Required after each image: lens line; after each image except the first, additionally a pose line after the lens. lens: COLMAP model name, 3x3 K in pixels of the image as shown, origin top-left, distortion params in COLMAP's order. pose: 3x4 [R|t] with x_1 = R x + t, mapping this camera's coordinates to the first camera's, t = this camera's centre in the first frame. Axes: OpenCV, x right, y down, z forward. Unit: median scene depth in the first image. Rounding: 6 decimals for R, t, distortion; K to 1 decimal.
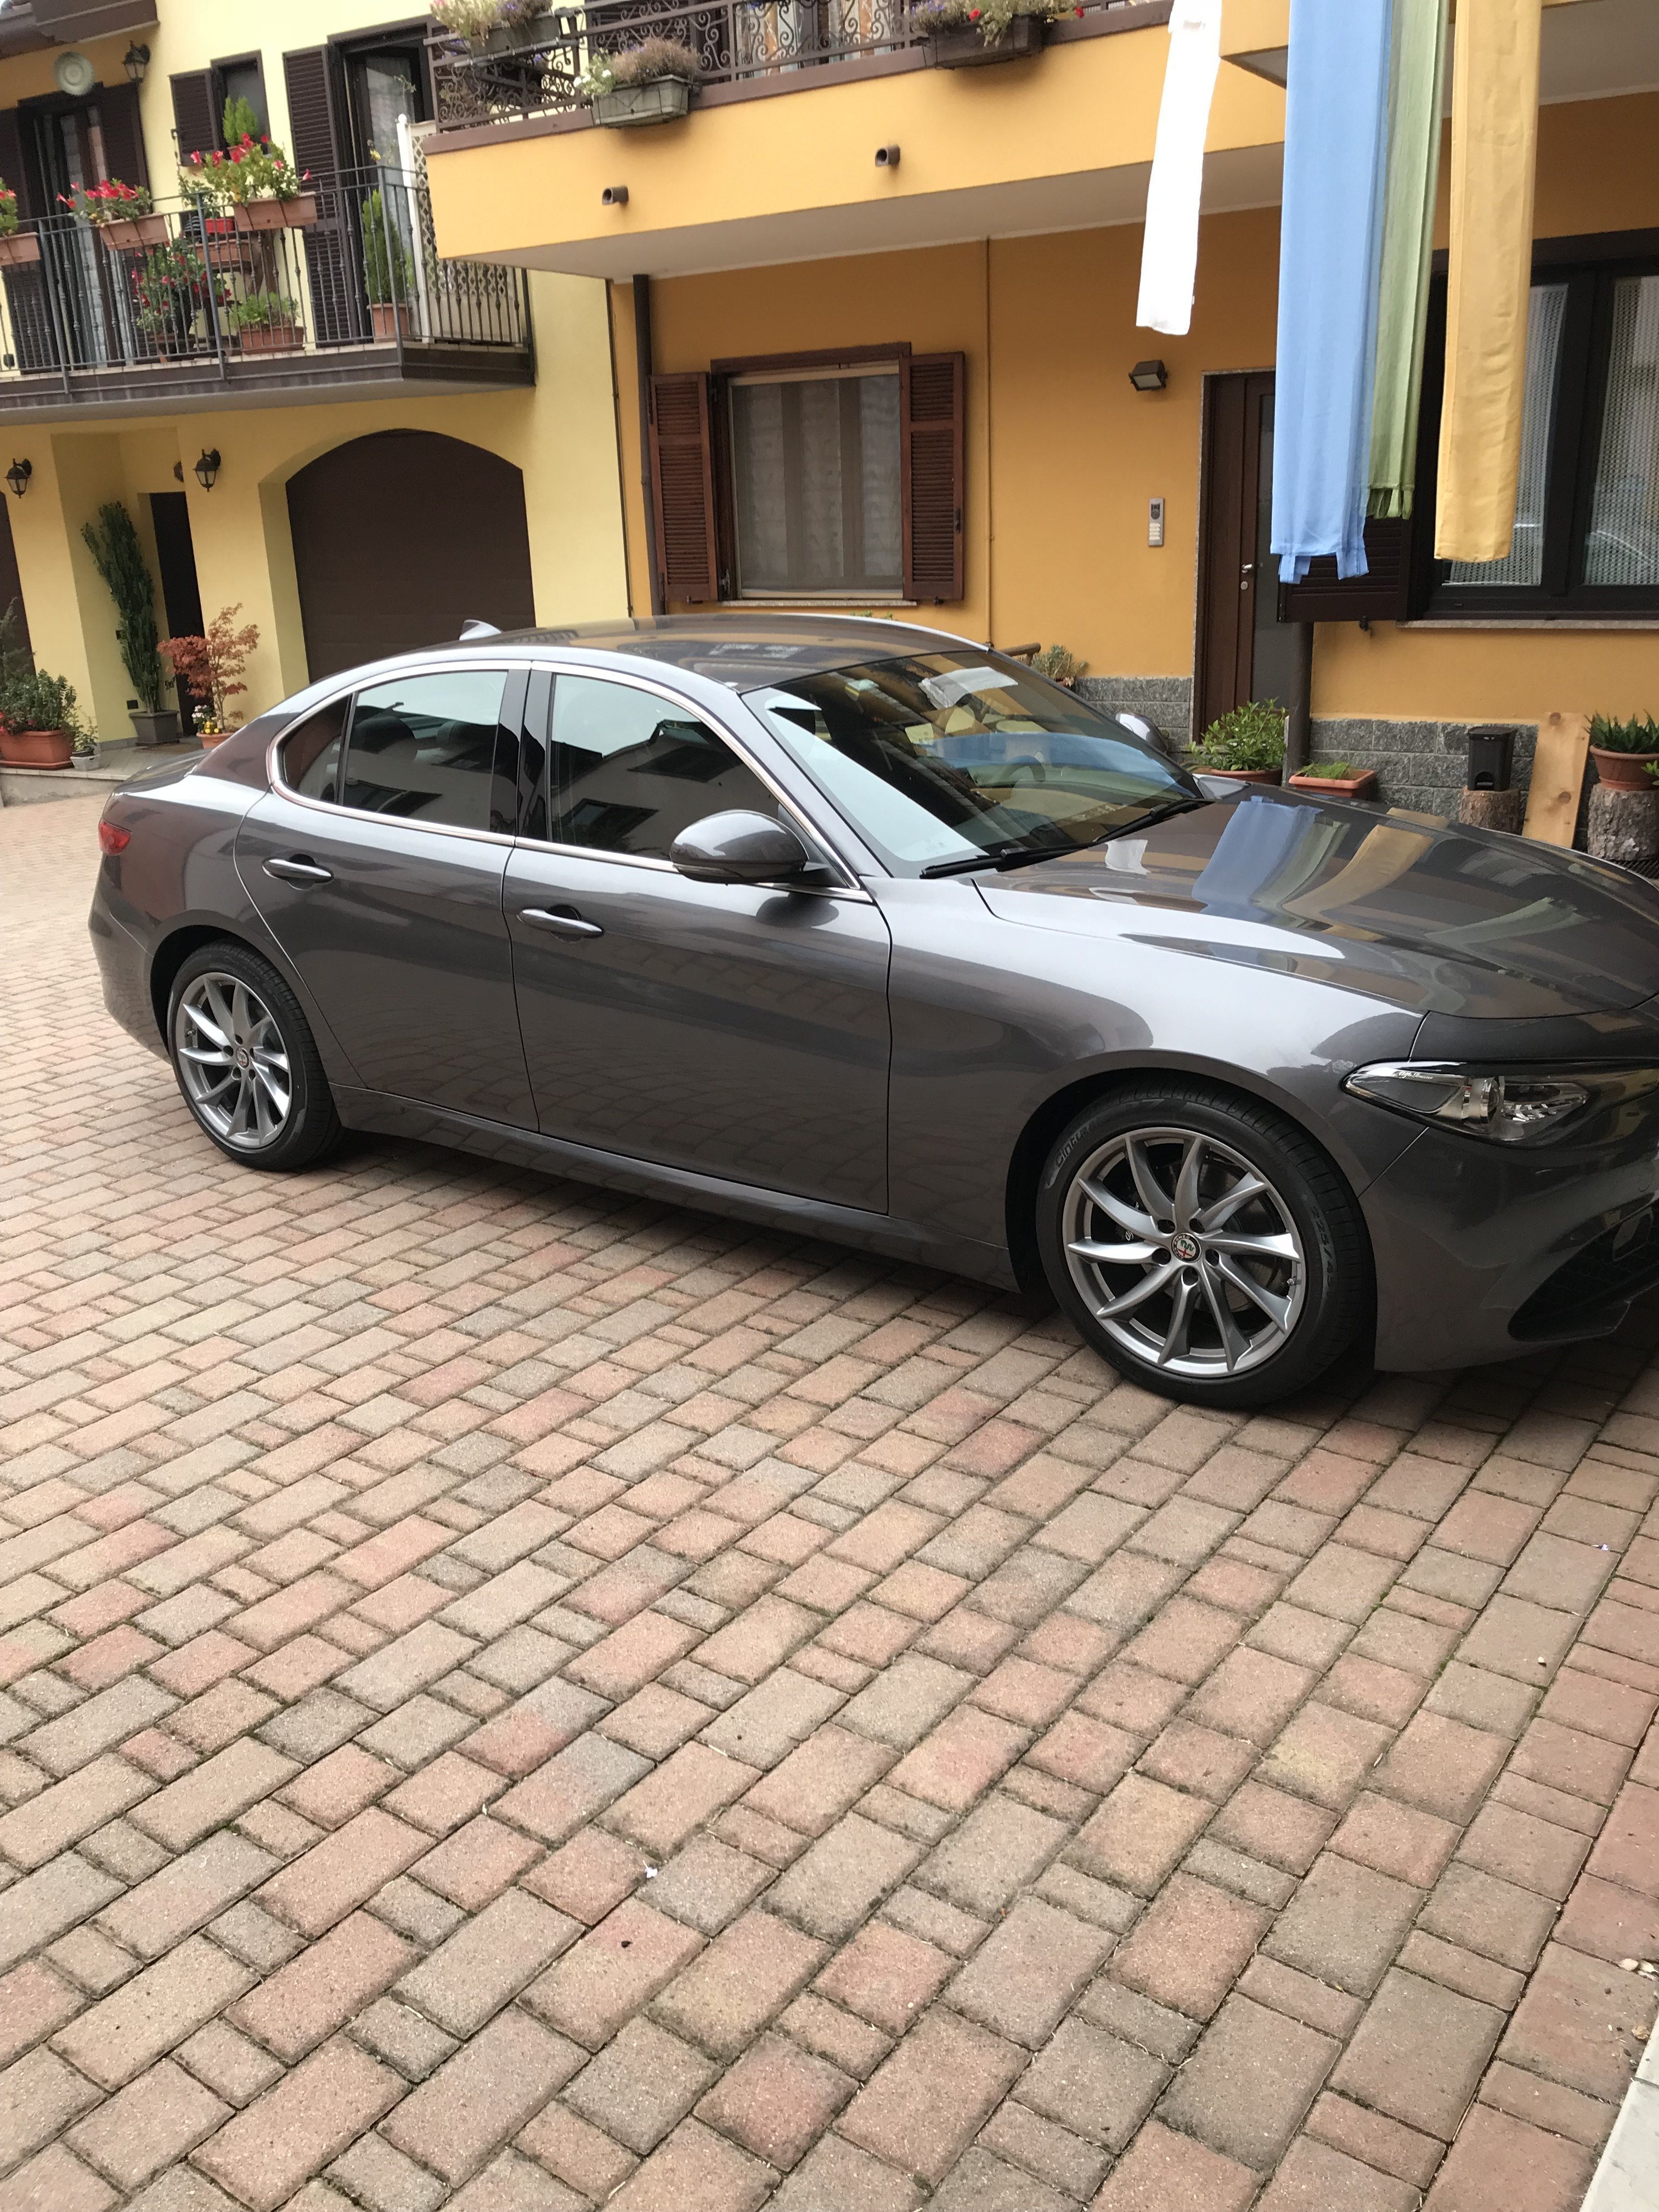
lens RADIAL K [[1885.1, 0, 830.7], [0, 1885.1, 952.7], [0, 0, 1]] dist [0.006131, 0.002812]
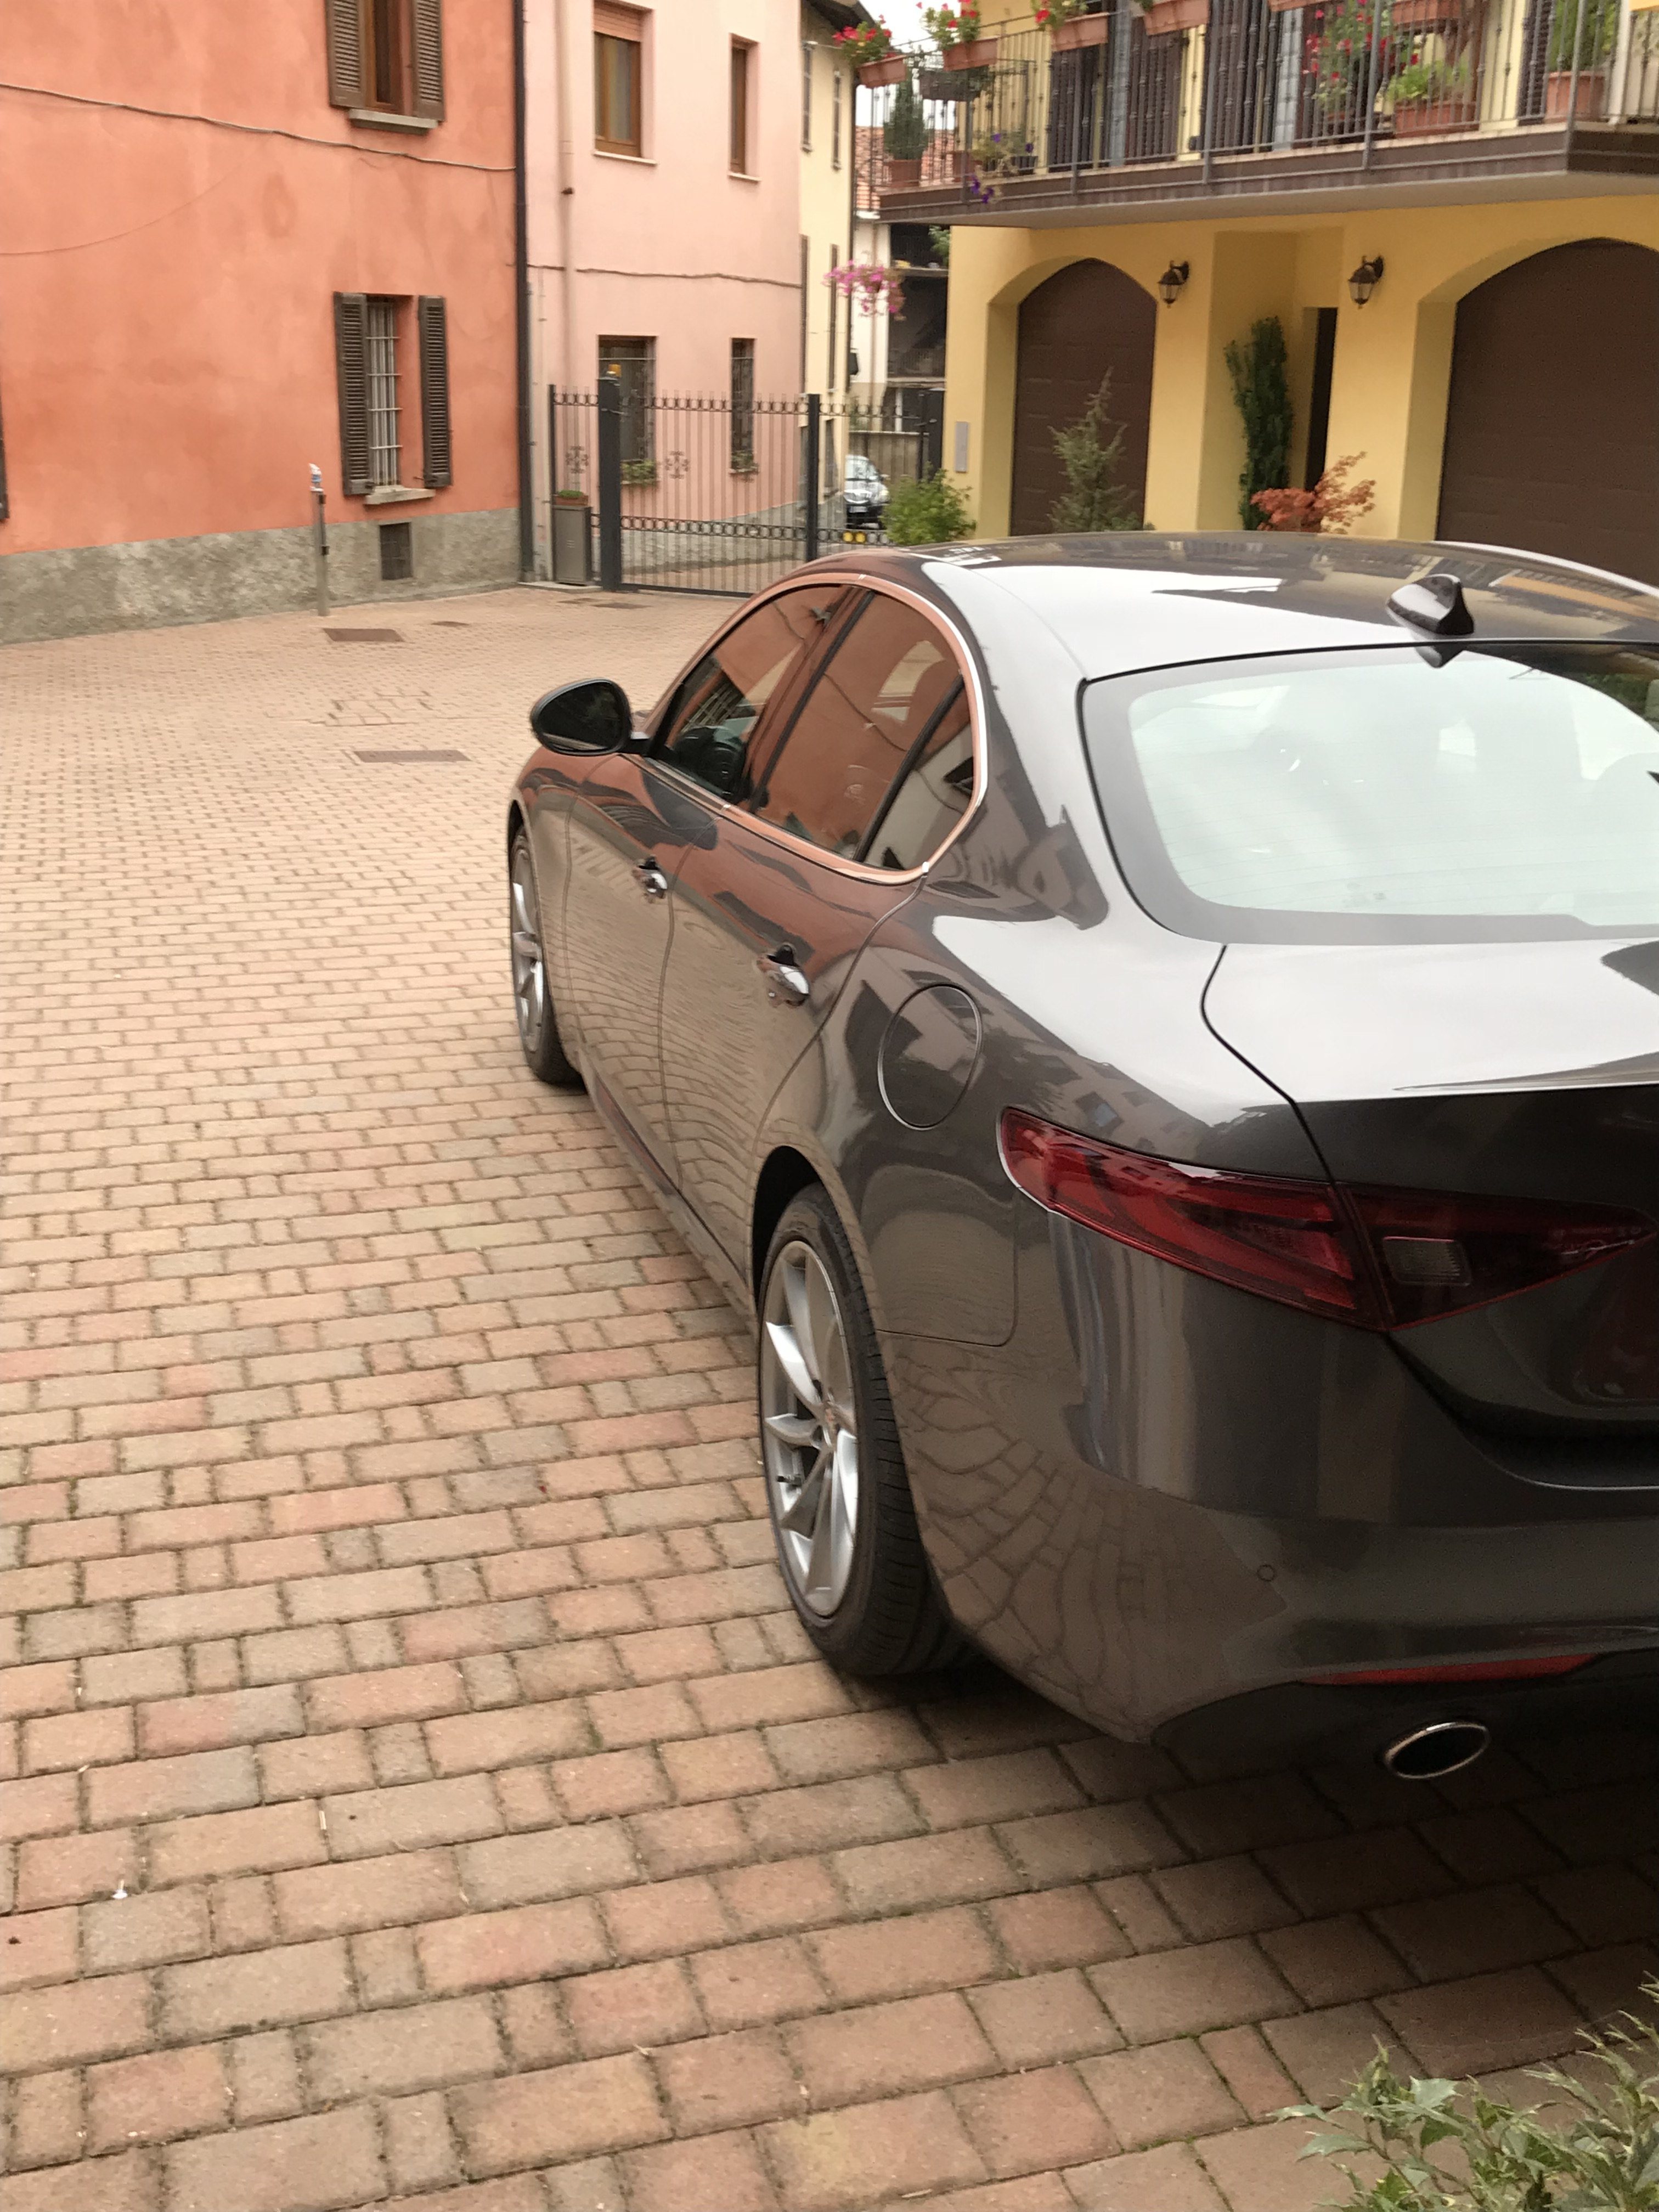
lens RADIAL K [[2401.2, 0, 830.3], [0, 2401.2, 958.0], [0, 0, 1]] dist [0.086780, -0.216641]
pose [[0.800270, 0.197183, -0.566292, 0.536867], [-0.183018, 0.979644, 0.082475, -0.076700], [0.571027, 0.037640, 0.820068, 0.168823]]
